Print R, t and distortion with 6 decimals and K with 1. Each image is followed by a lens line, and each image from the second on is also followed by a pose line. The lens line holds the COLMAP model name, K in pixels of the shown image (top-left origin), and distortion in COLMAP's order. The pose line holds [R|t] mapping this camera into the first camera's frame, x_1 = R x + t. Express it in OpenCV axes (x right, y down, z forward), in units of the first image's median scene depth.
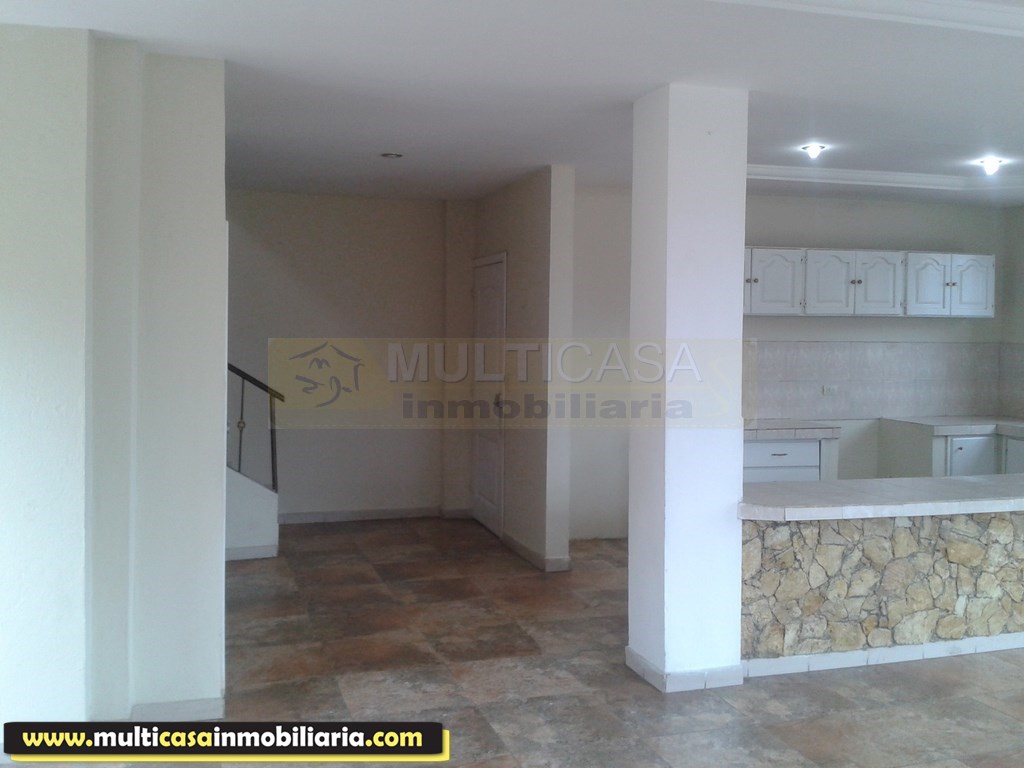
lens RADIAL K [[991.2, 0, 510.5], [0, 991.2, 342.2], [0, 0, 1]] dist [0.137647, -0.447334]
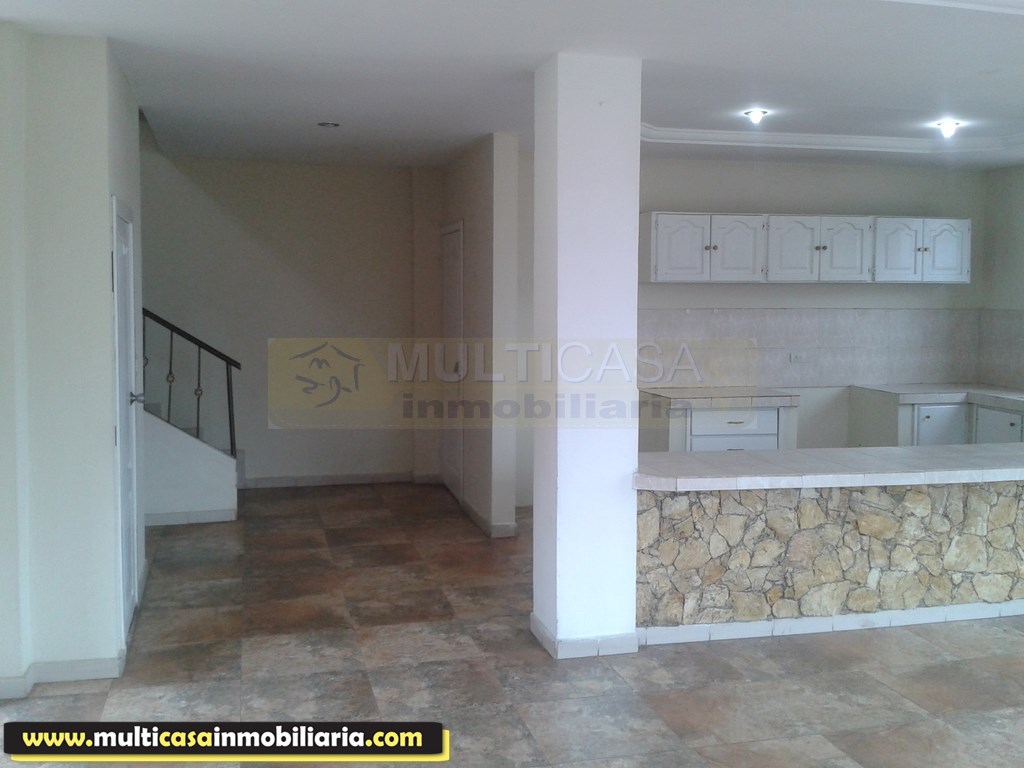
lens RADIAL K [[991.2, 0, 510.5], [0, 991.2, 342.2], [0, 0, 1]] dist [0.137647, -0.447334]
pose [[0.998939, -0.000313, -0.046053, 0.139505], [0.002032, 0.999302, 0.037293, -0.007980], [0.046009, -0.037347, 0.998243, -0.001656]]
